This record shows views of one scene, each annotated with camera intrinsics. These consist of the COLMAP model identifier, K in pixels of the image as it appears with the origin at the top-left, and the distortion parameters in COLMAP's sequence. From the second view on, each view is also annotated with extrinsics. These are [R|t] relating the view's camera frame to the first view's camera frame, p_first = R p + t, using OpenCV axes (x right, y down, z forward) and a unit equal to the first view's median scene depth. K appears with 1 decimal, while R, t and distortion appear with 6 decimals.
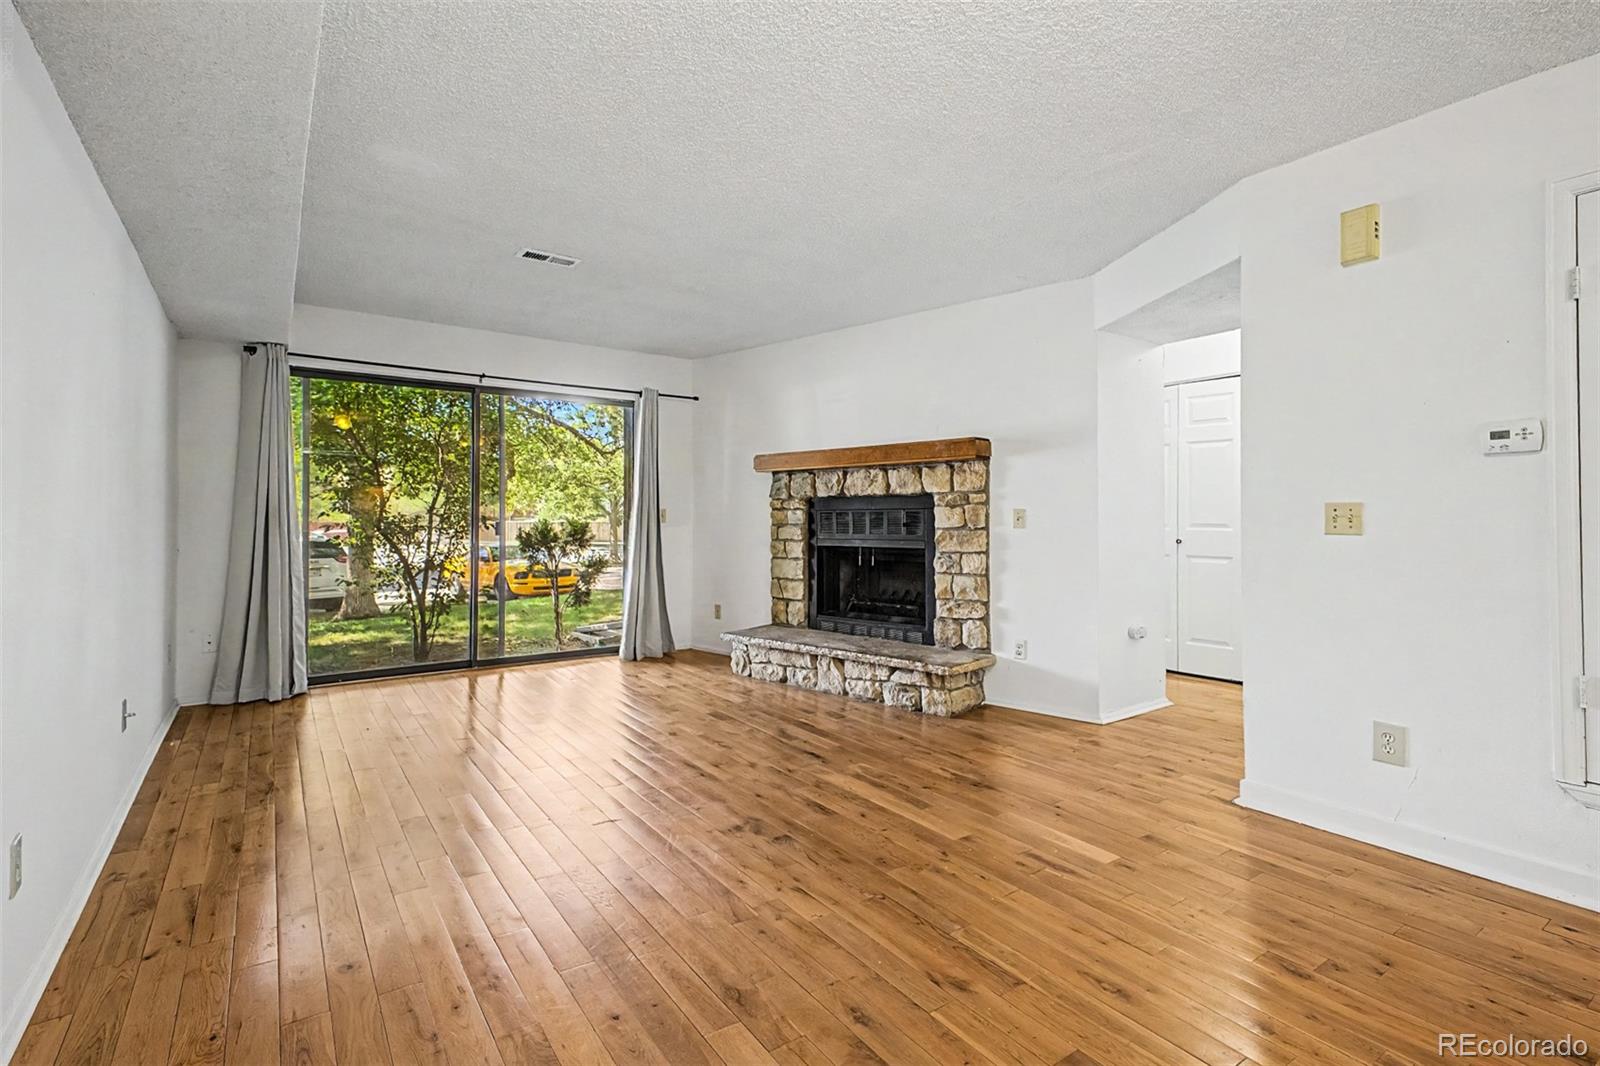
lens RADIAL K [[755.4, 0, 797.6], [0, 755.4, 503.8], [0, 0, 1]] dist [0.034923, -0.003903]
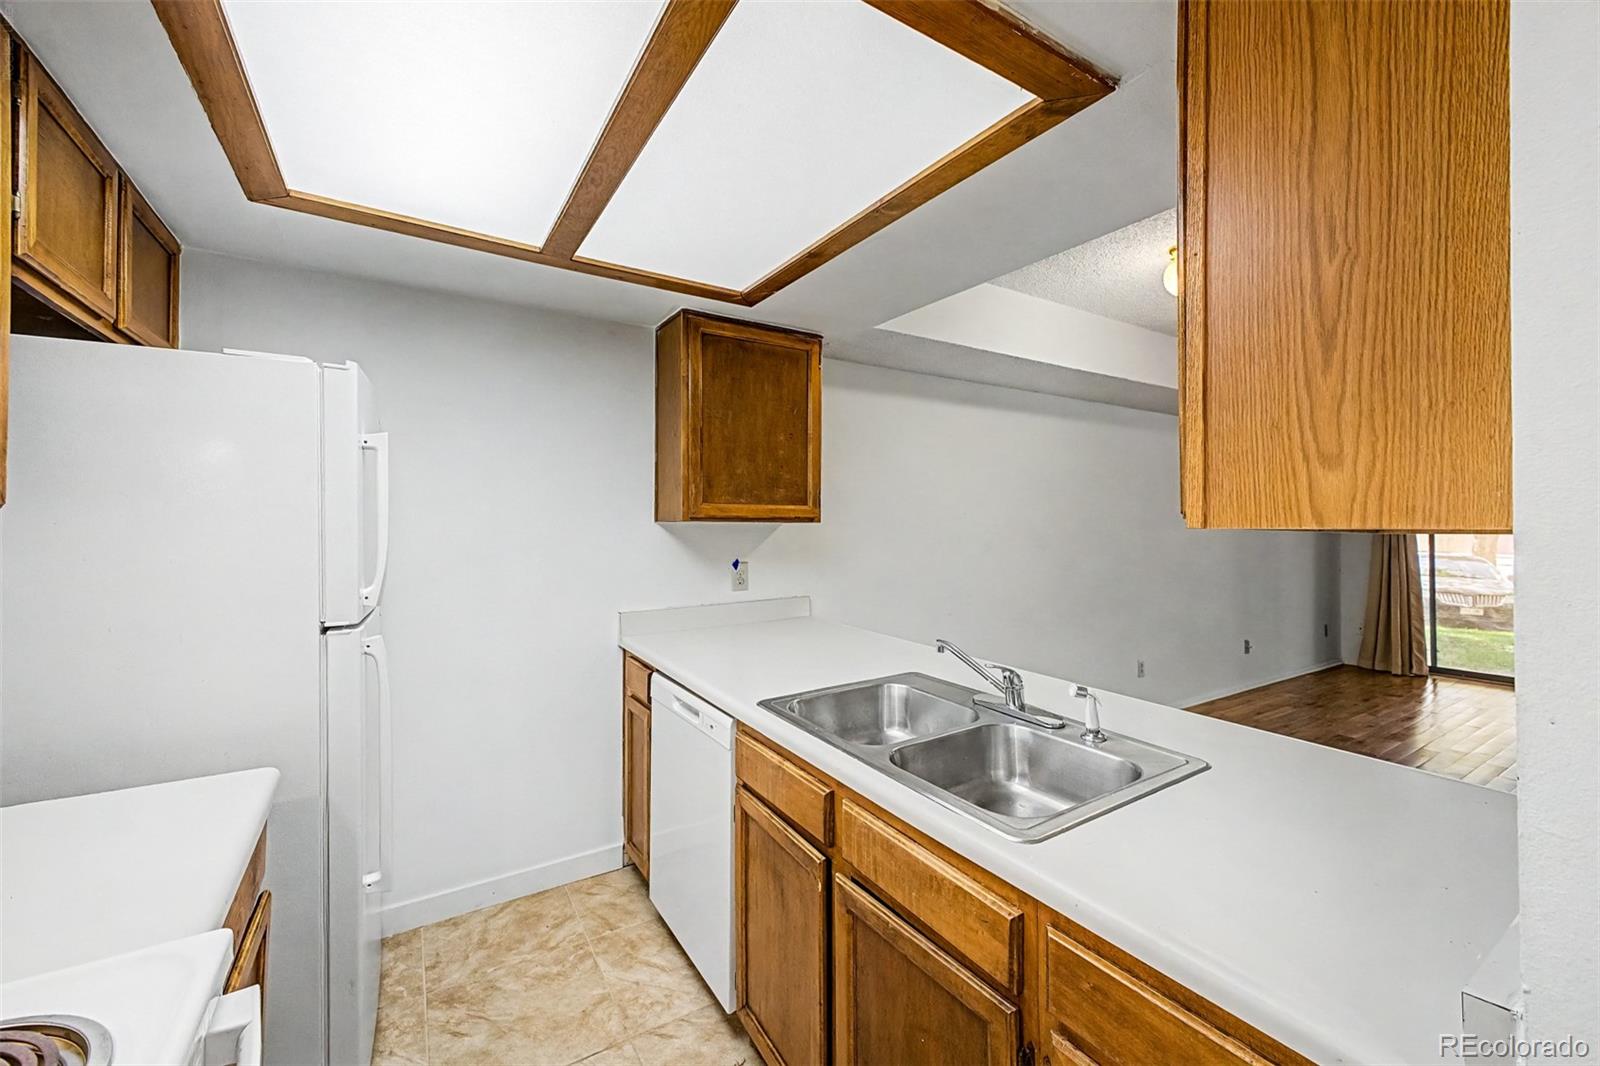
lens RADIAL K [[655.3, 0, 784.1], [0, 655.3, 517.9], [0, 0, 1]] dist [0.017805, -0.002277]
pose [[-0.041112, -0.008389, -0.999119, 0.651871], [0.020399, 0.999749, -0.009234, -0.062090], [0.998946, -0.020761, -0.040930, -0.135800]]
